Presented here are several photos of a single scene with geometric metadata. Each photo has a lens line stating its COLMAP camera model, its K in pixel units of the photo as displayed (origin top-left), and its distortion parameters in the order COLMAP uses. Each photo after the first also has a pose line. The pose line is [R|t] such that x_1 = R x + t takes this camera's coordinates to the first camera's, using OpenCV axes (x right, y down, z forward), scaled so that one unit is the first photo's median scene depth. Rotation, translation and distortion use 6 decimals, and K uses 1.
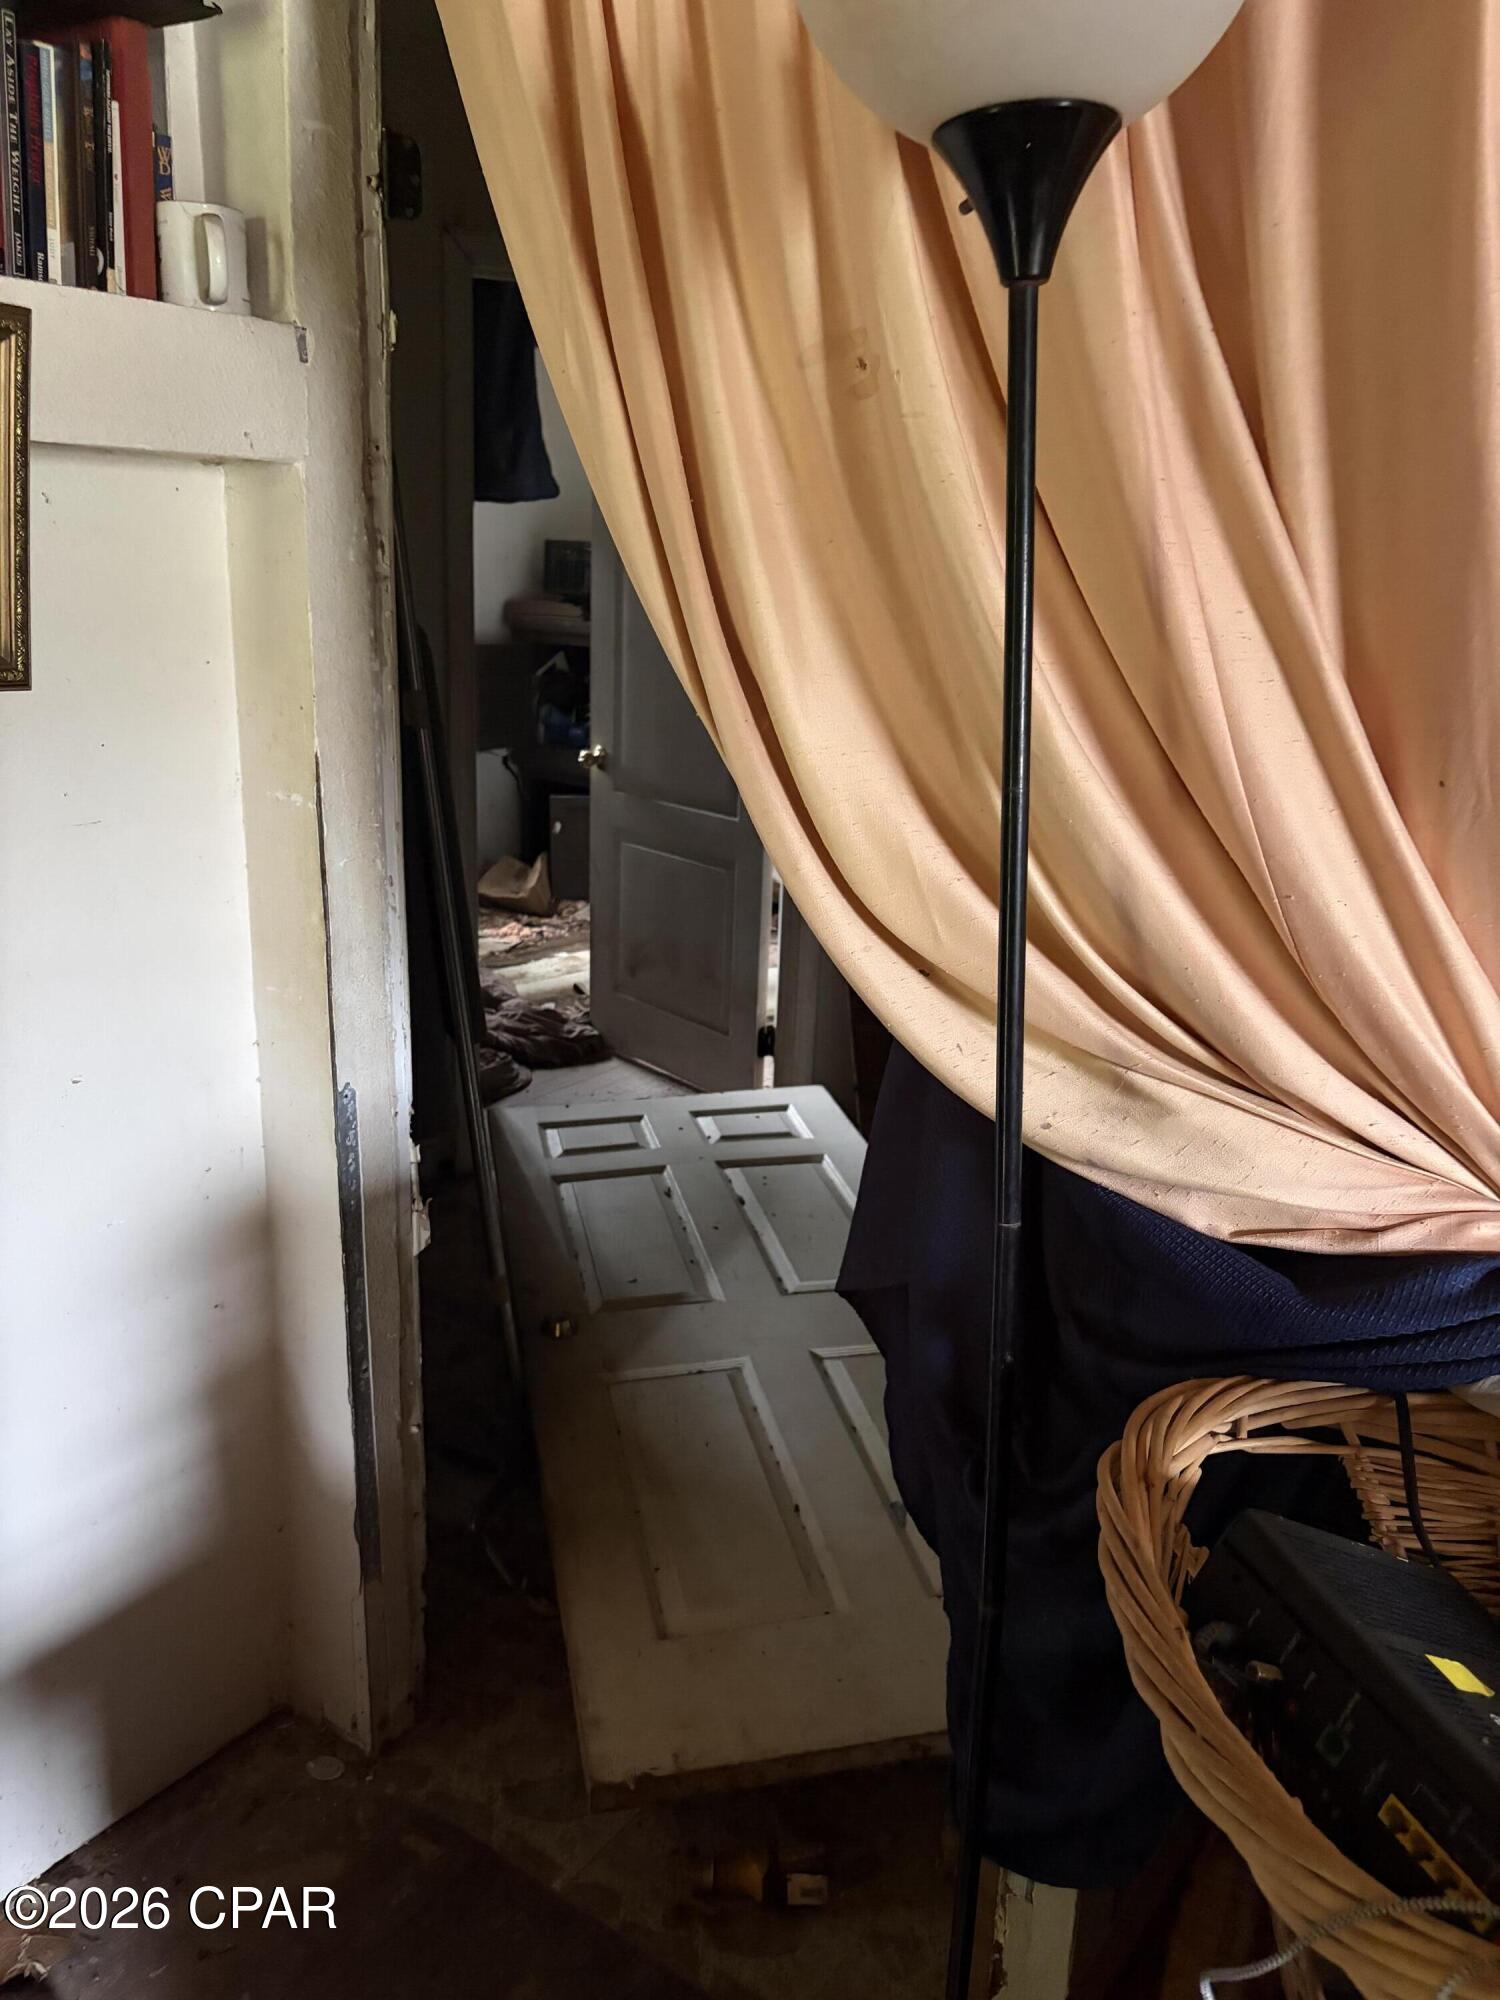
lens RADIAL K [[1525.7, 0, 821.0], [0, 1525.7, 1068.8], [0, 0, 1]] dist [0.011137, -0.004845]
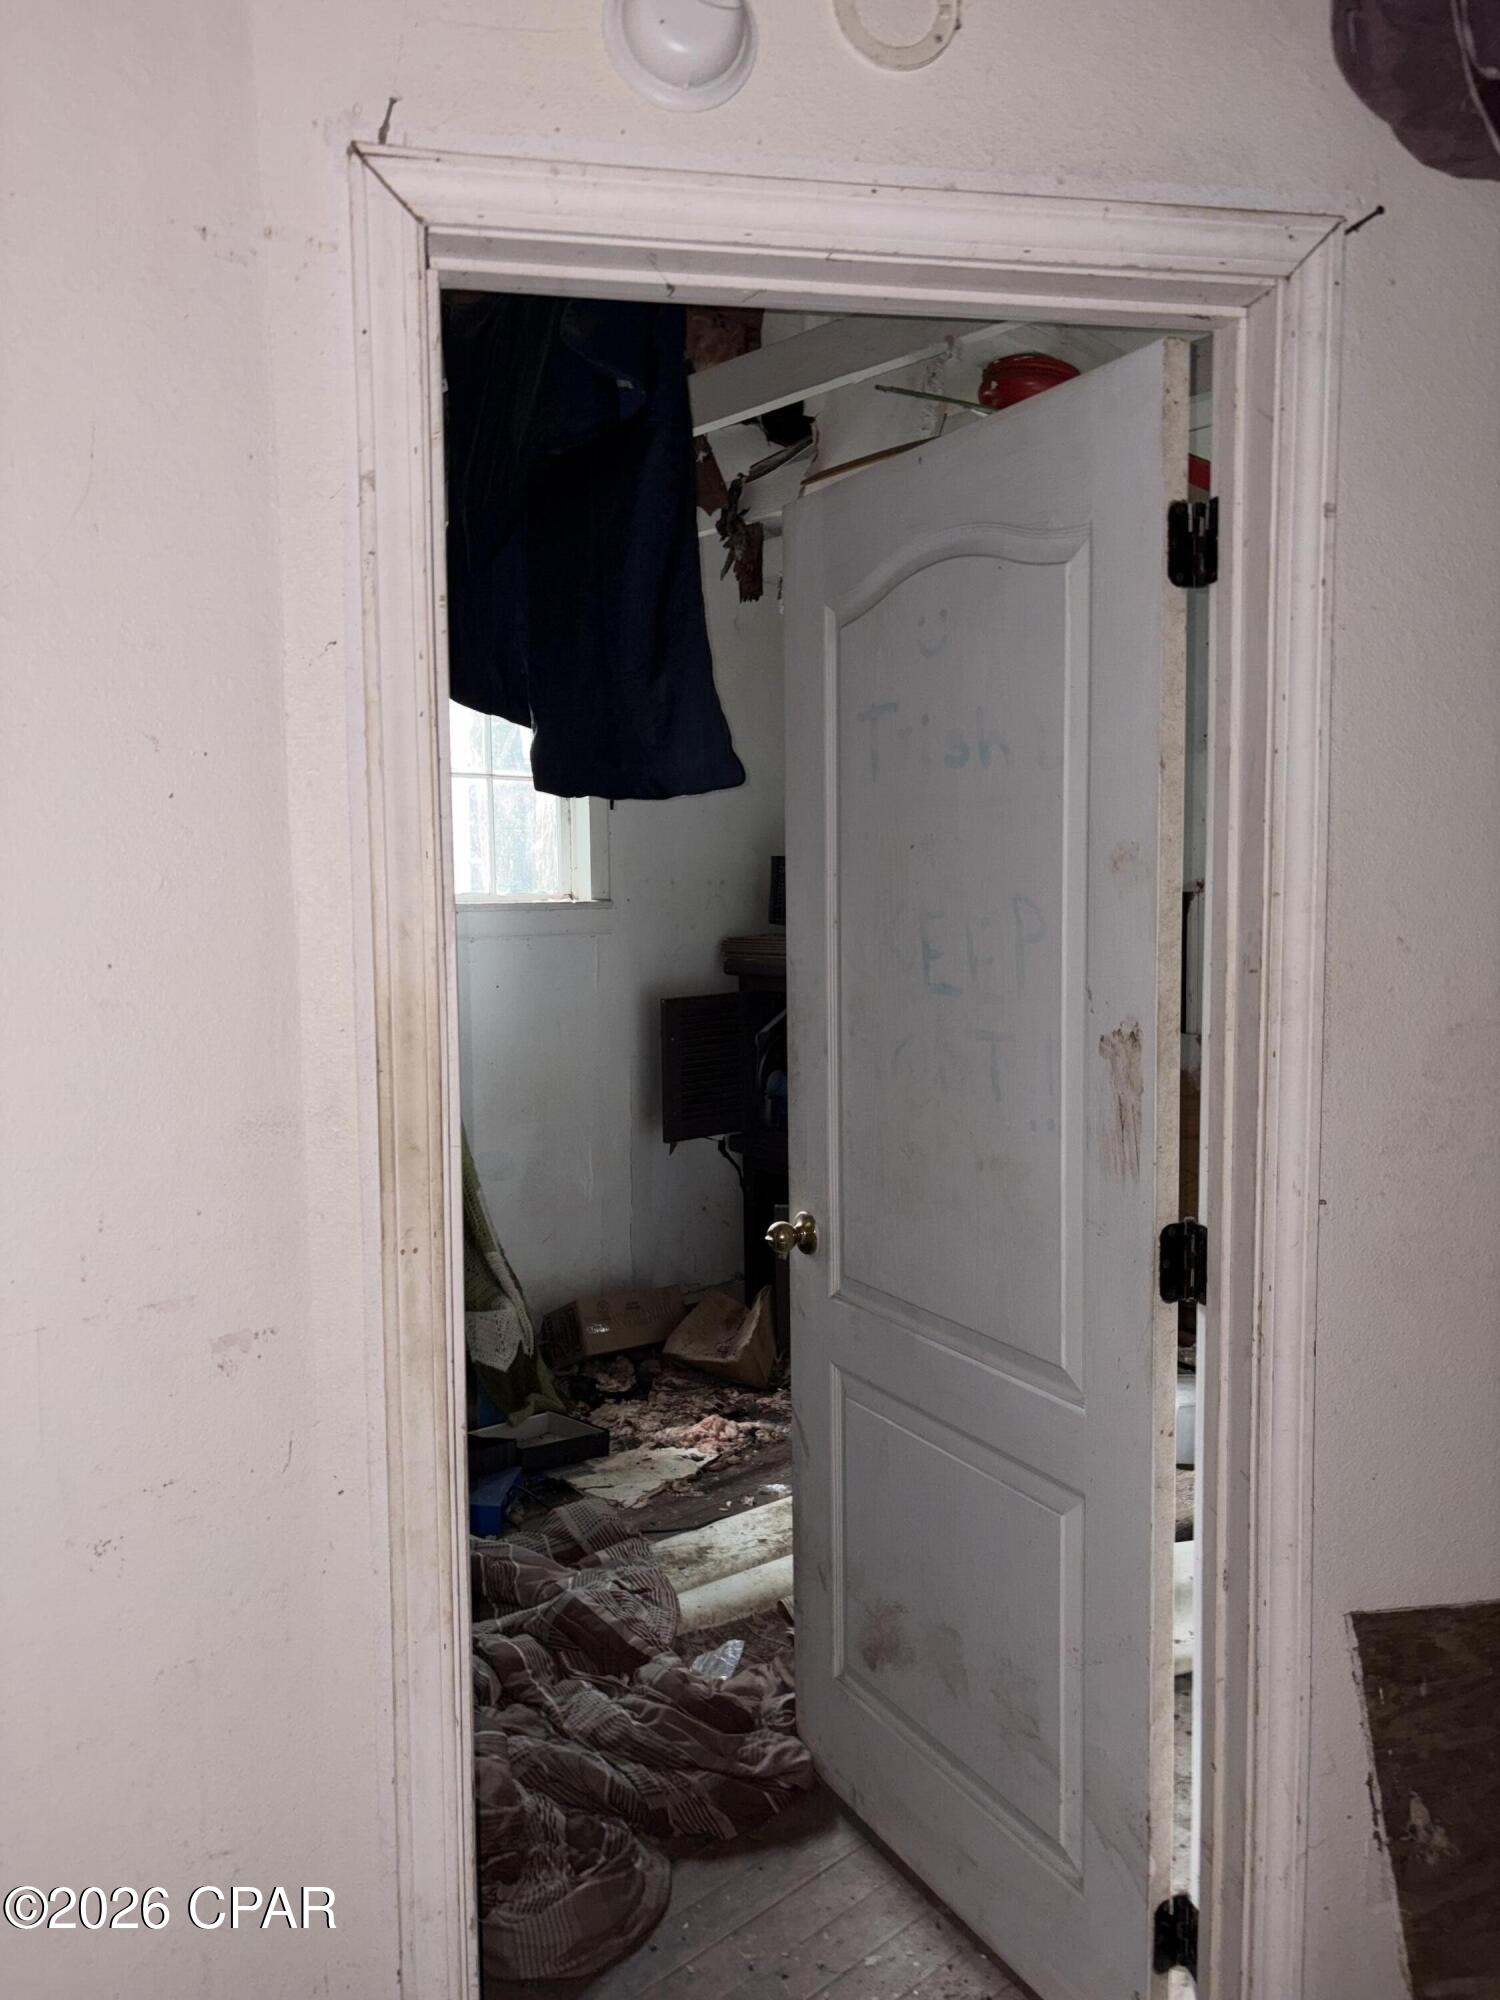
lens RADIAL K [[1483.5, 0, 750.0], [0, 1483.5, 1000.0], [0, 0, 1]] dist [0.054658, -0.067847]
pose [[0.971671, -0.046012, -0.231813, -0.037752], [-0.009926, 0.972054, -0.234549, -0.153528], [0.236127, 0.230206, 0.944060, 0.463751]]
